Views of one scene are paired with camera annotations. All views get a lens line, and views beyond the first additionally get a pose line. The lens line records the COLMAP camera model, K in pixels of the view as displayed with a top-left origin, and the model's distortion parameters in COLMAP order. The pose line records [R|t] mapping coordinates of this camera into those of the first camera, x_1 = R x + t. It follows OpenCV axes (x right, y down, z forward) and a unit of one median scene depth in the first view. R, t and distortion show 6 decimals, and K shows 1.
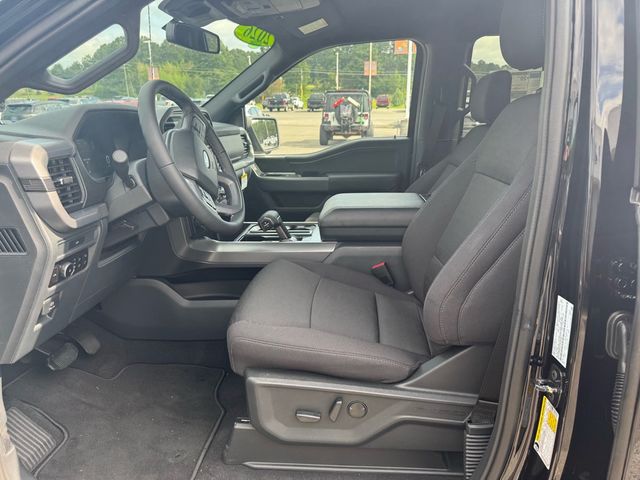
lens RADIAL K [[458.2, 0, 321.1], [0, 458.2, 237.1], [0, 0, 1]] dist [0.012792, -0.021011]
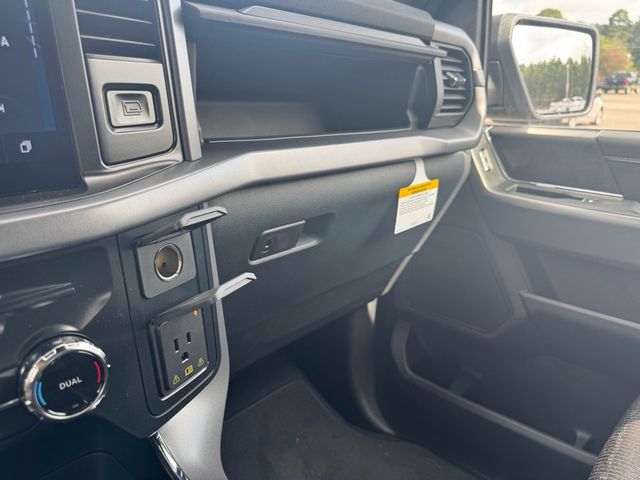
lens RADIAL K [[458.2, 0, 318.3], [0, 458.2, 240.3], [0, 0, 1]] dist [0.012792, -0.021011]
pose [[0.799489, 0.205168, -0.564556, -0.039083], [-0.179924, 0.978502, 0.100806, -0.100075], [0.573101, 0.020984, 0.819216, 0.610889]]
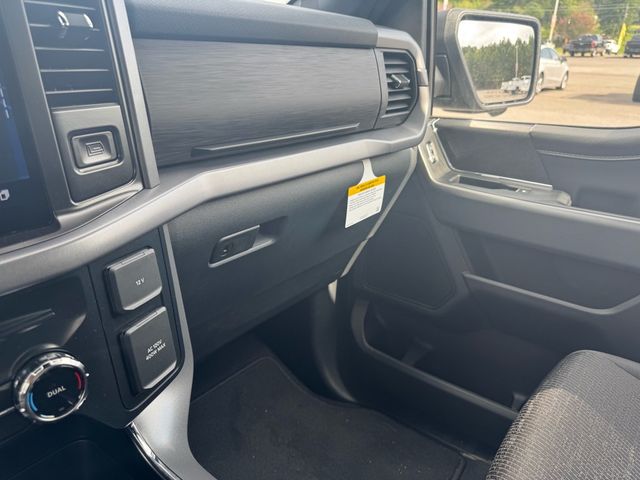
lens RADIAL K [[458.2, 0, 315.7], [0, 458.2, 239.6], [0, 0, 1]] dist [0.012792, -0.021011]
pose [[0.833087, 0.221751, -0.506748, -0.022053], [-0.162768, 0.973840, 0.158561, -0.119459], [0.528652, -0.049613, 0.847387, 0.597641]]
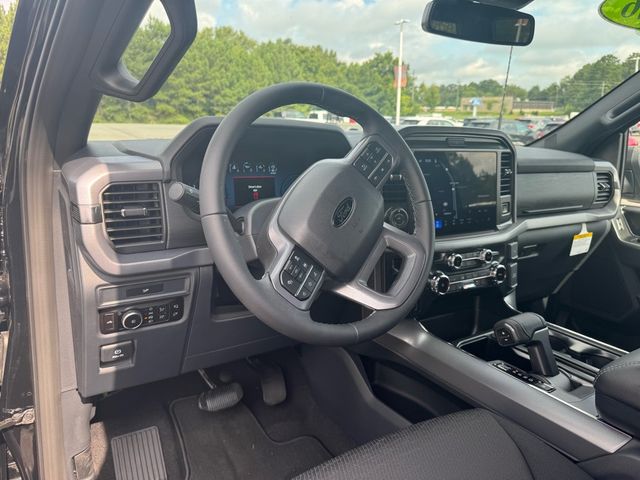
lens RADIAL K [[458.2, 0, 322.1], [0, 458.2, 235.6], [0, 0, 1]] dist [0.012792, -0.021011]
pose [[0.610863, 0.210658, -0.763197, 0.085333], [-0.243770, 0.967168, 0.071845, -0.076599], [0.753274, 0.142157, 0.642160, 0.261061]]
